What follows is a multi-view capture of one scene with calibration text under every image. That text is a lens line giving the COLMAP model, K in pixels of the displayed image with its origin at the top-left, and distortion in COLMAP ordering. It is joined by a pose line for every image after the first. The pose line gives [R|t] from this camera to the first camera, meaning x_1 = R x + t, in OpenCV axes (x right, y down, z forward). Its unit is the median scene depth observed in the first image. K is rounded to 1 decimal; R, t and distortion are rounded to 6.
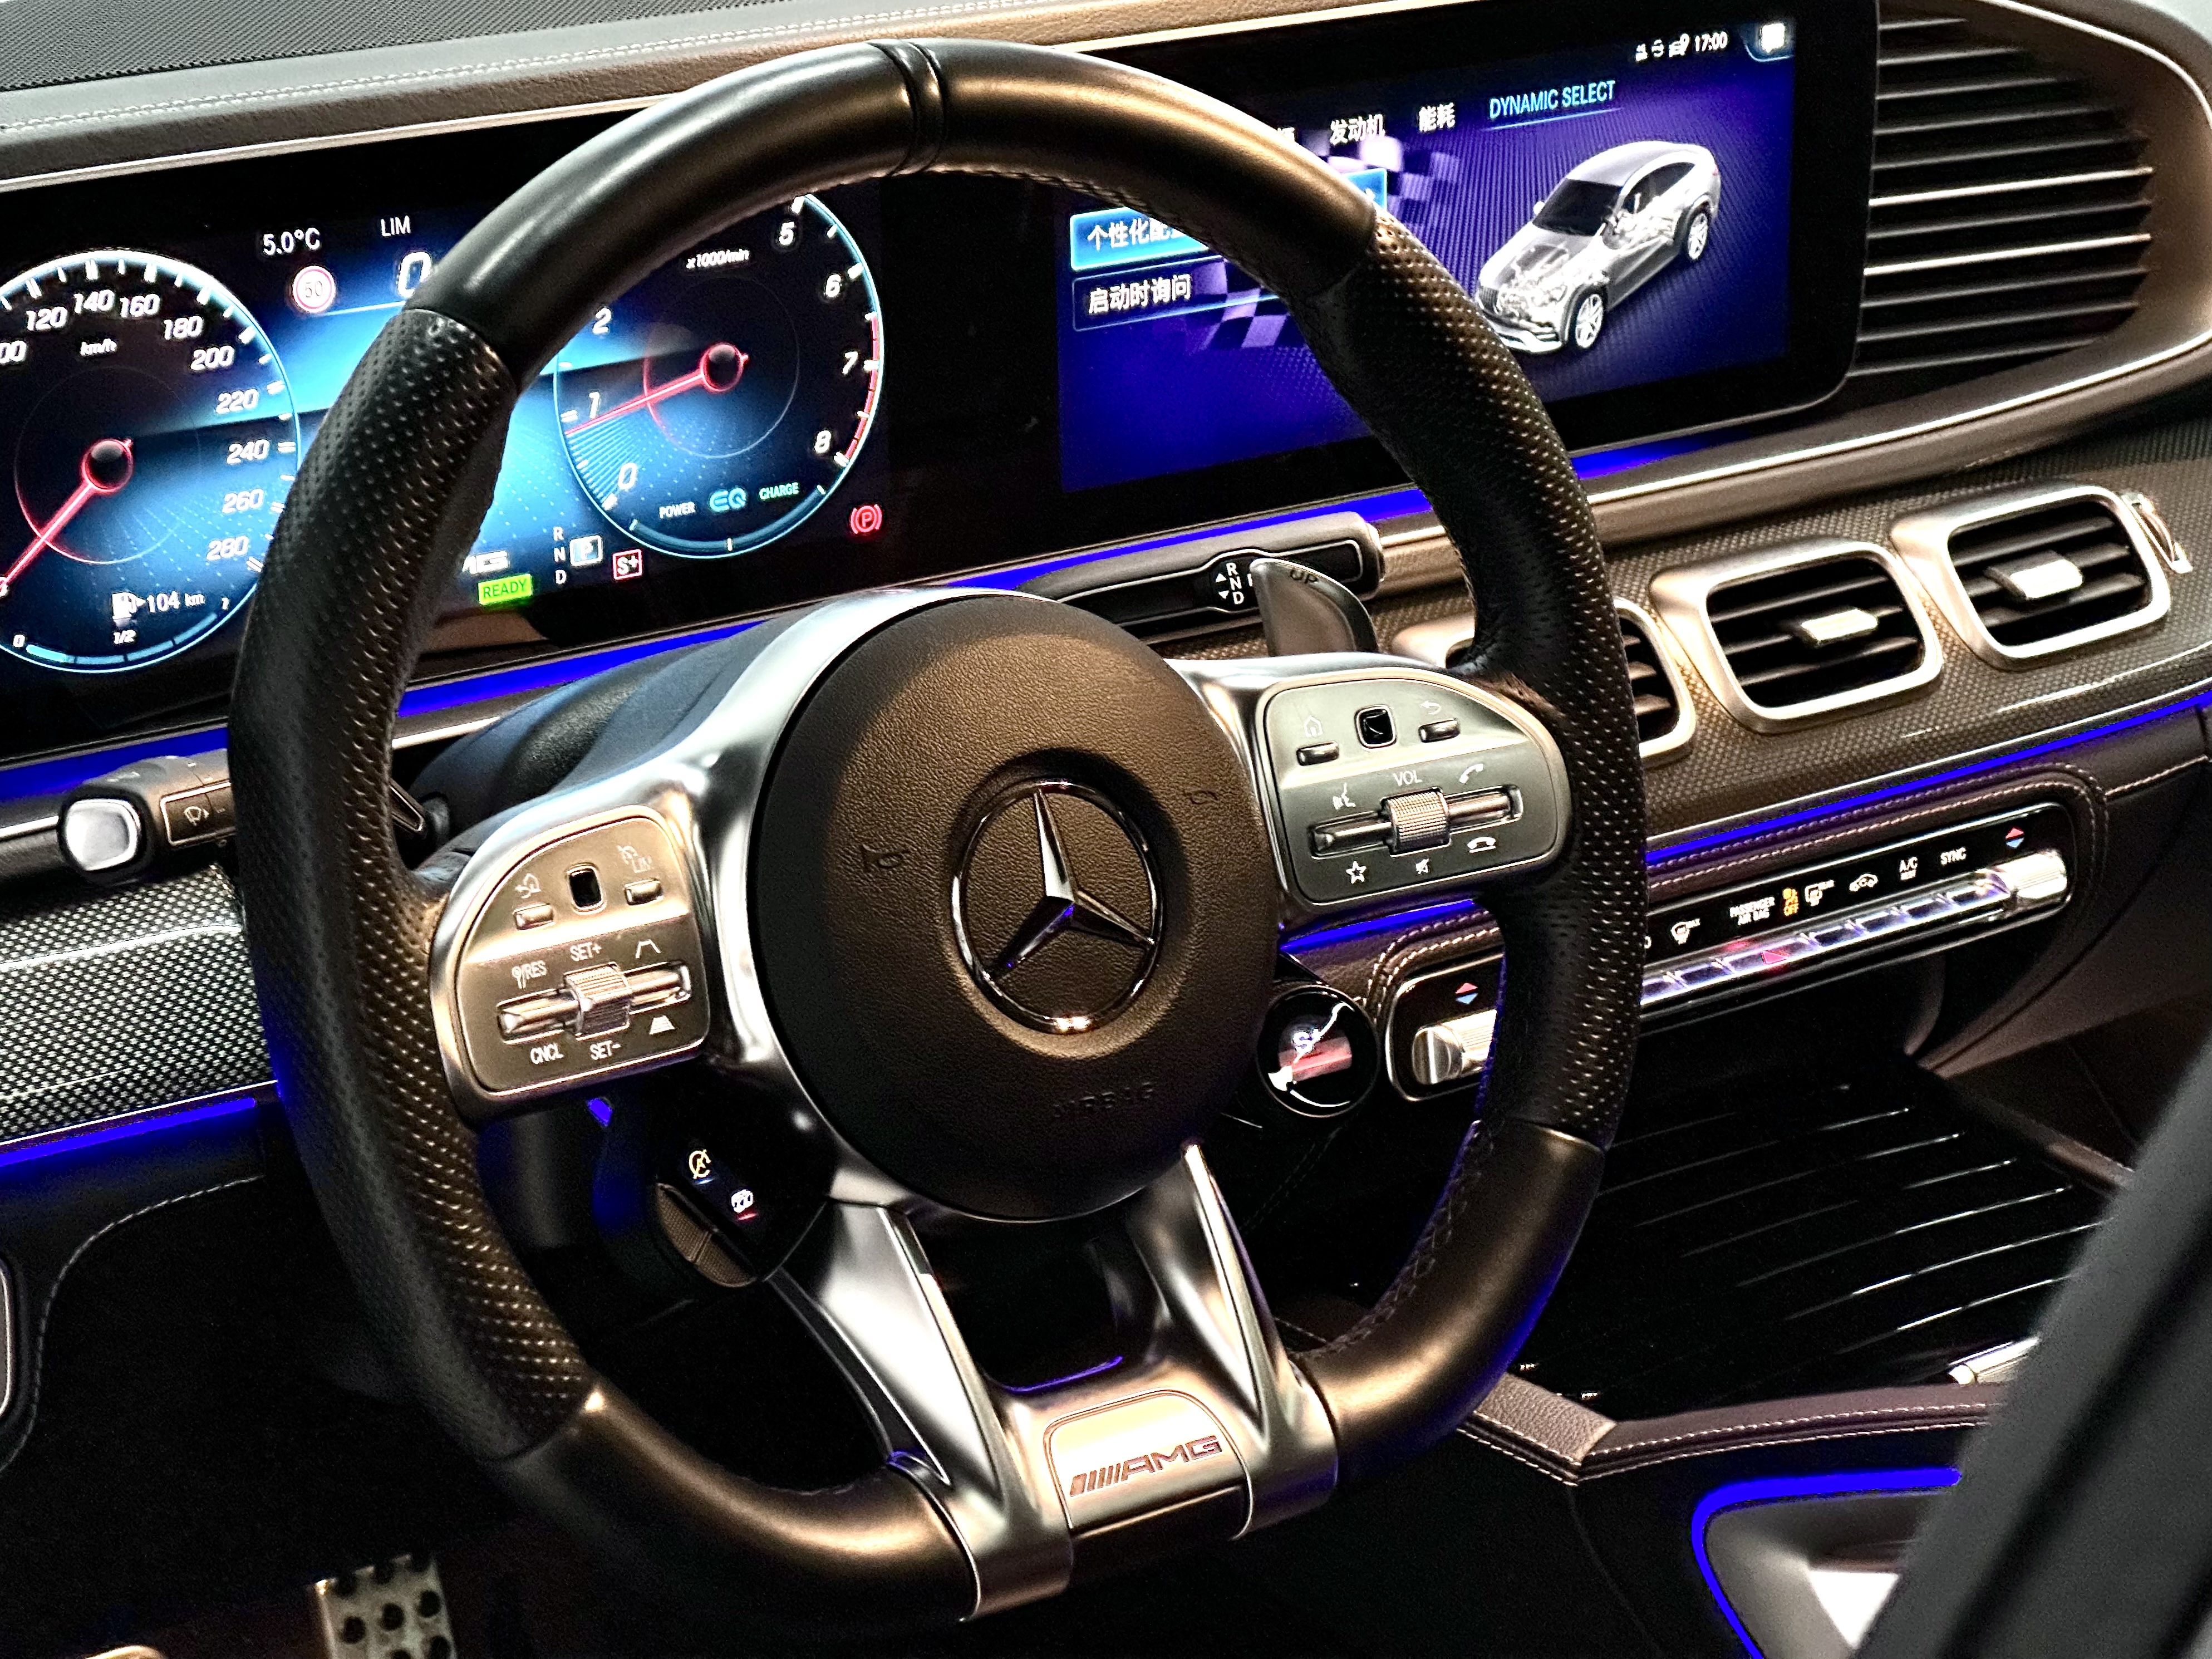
lens RADIAL K [[5094.6, 0, 1102.4], [0, 5094.6, 830.4], [0, 0, 1]] dist [0.282623, 0.000000]
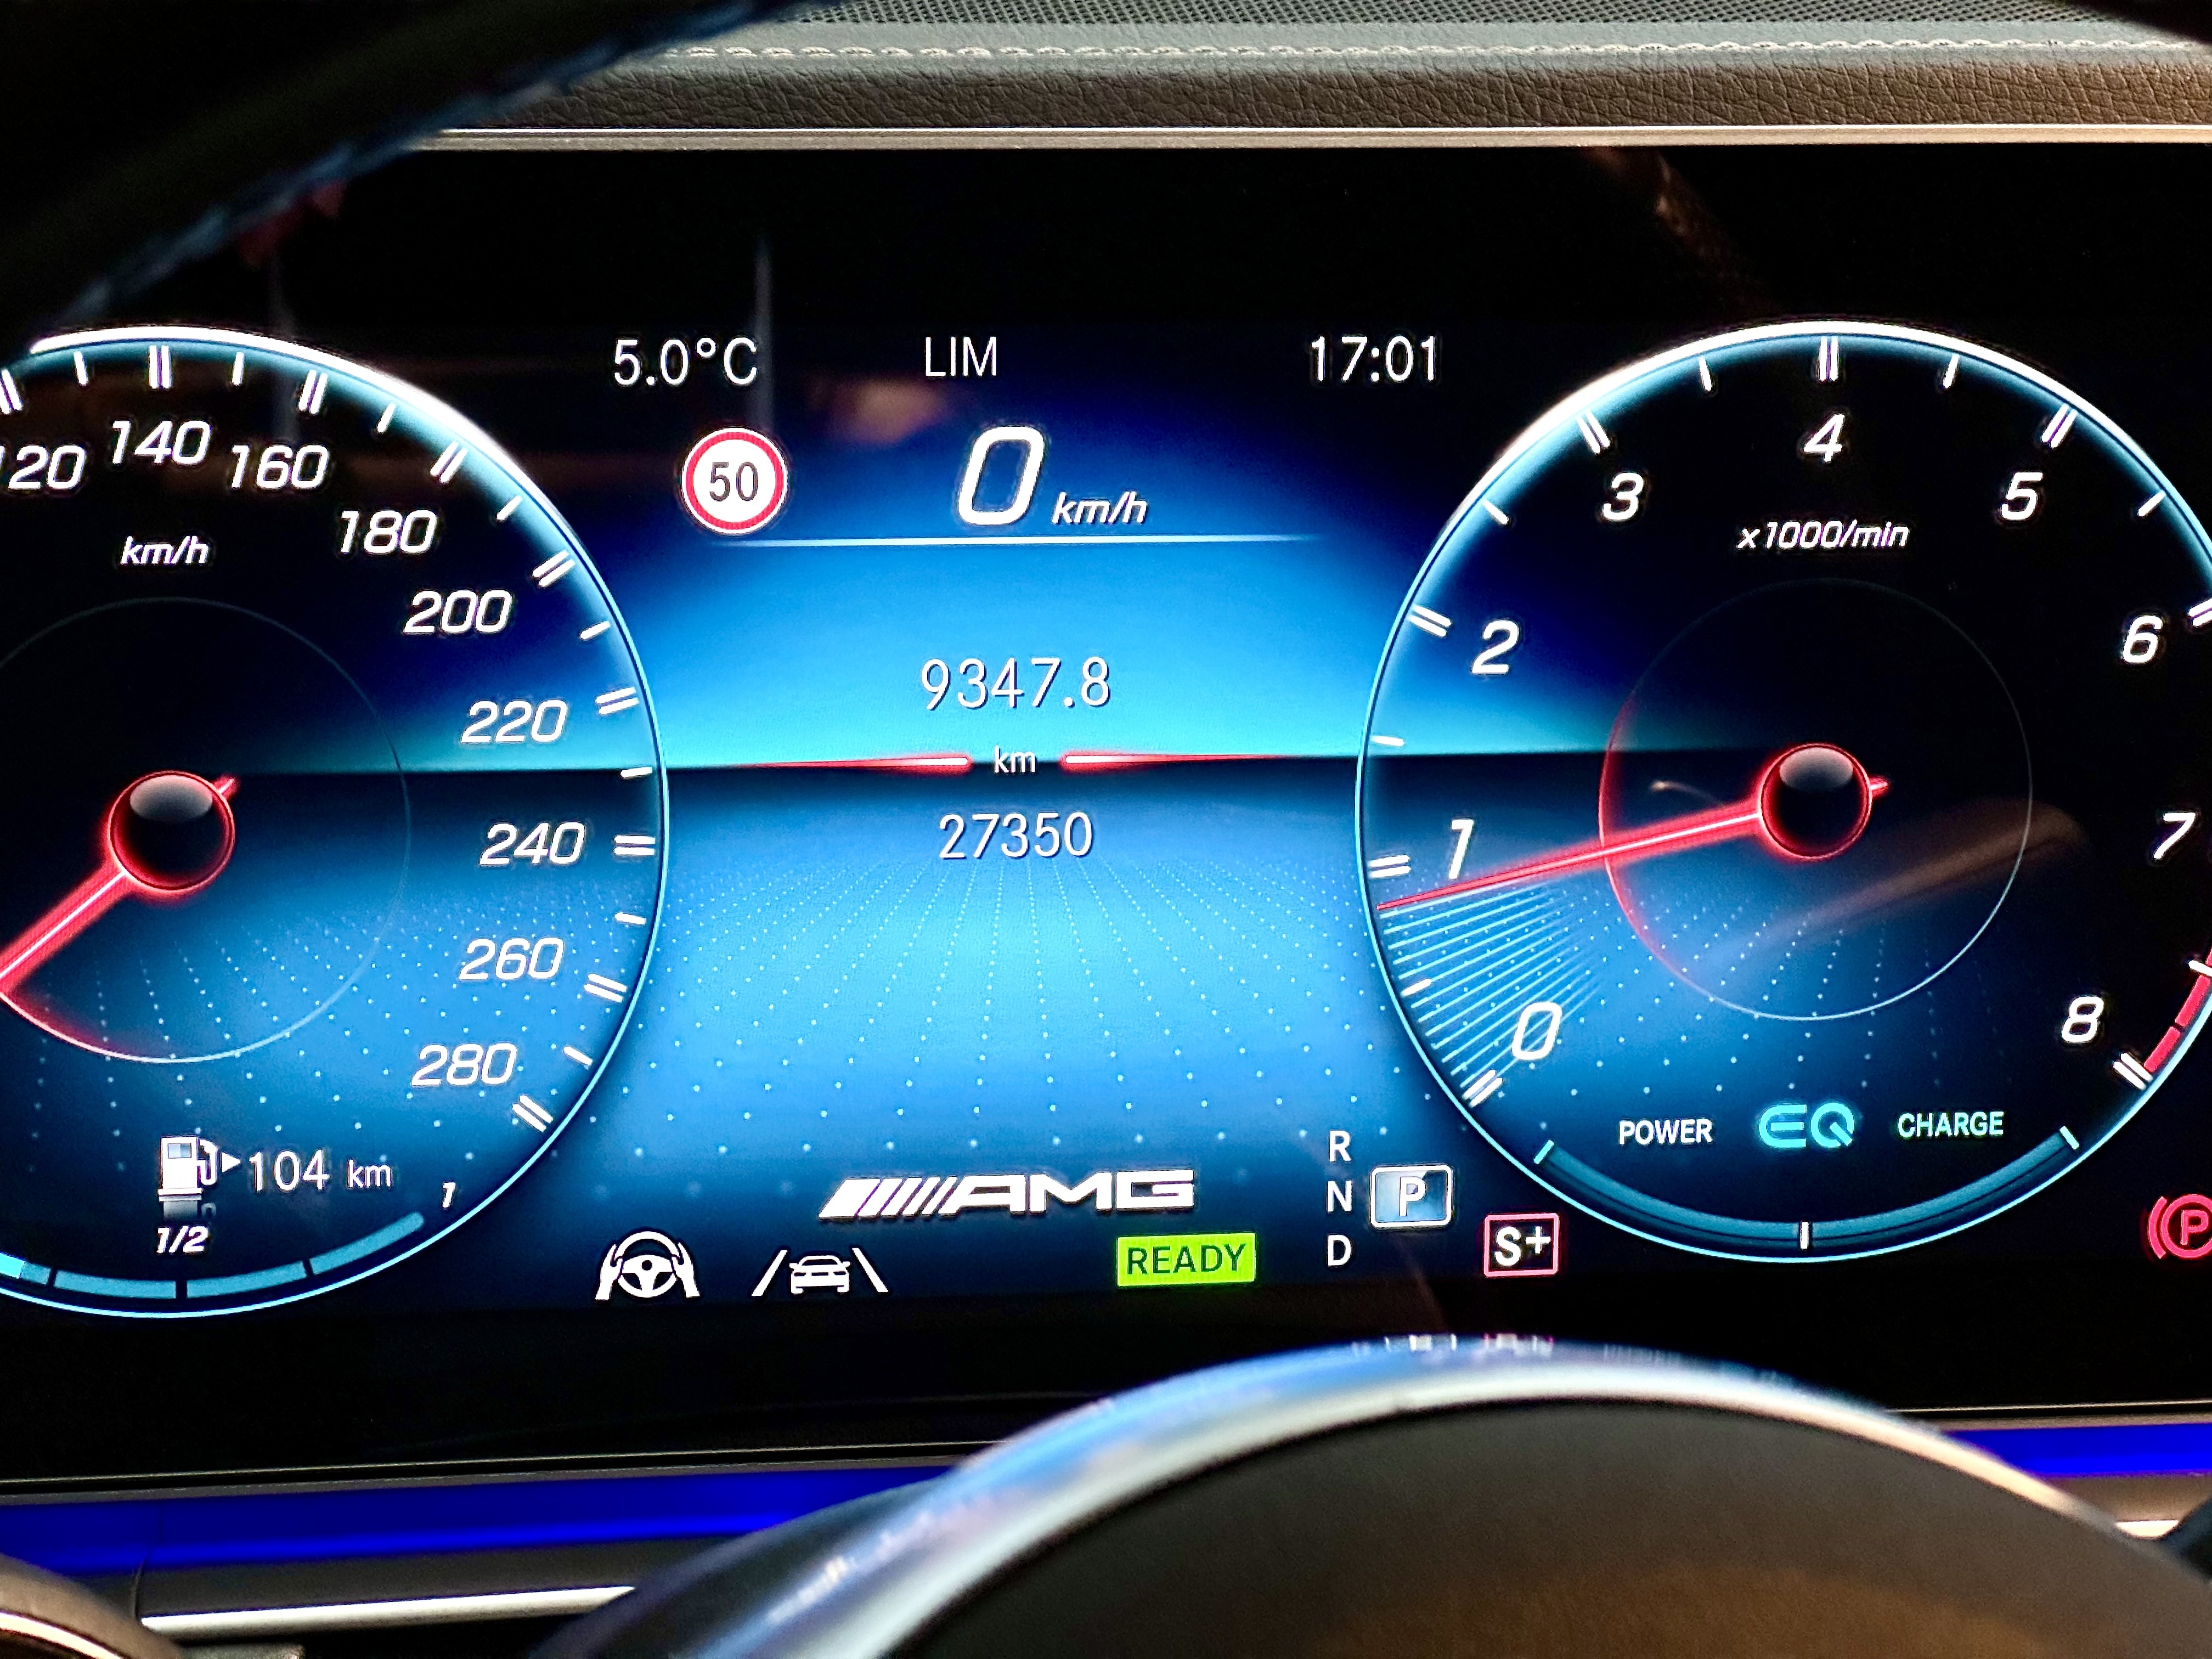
lens RADIAL K [[5094.1, 0, 1110.5], [0, 5094.1, 813.6], [0, 0, 1]] dist [0.282623, 0.000000]
pose [[0.883070, 0.108445, -0.456539, 0.066808], [-0.164373, 0.982773, -0.084497, -0.048652], [0.439511, 0.149659, 0.885682, 0.651597]]
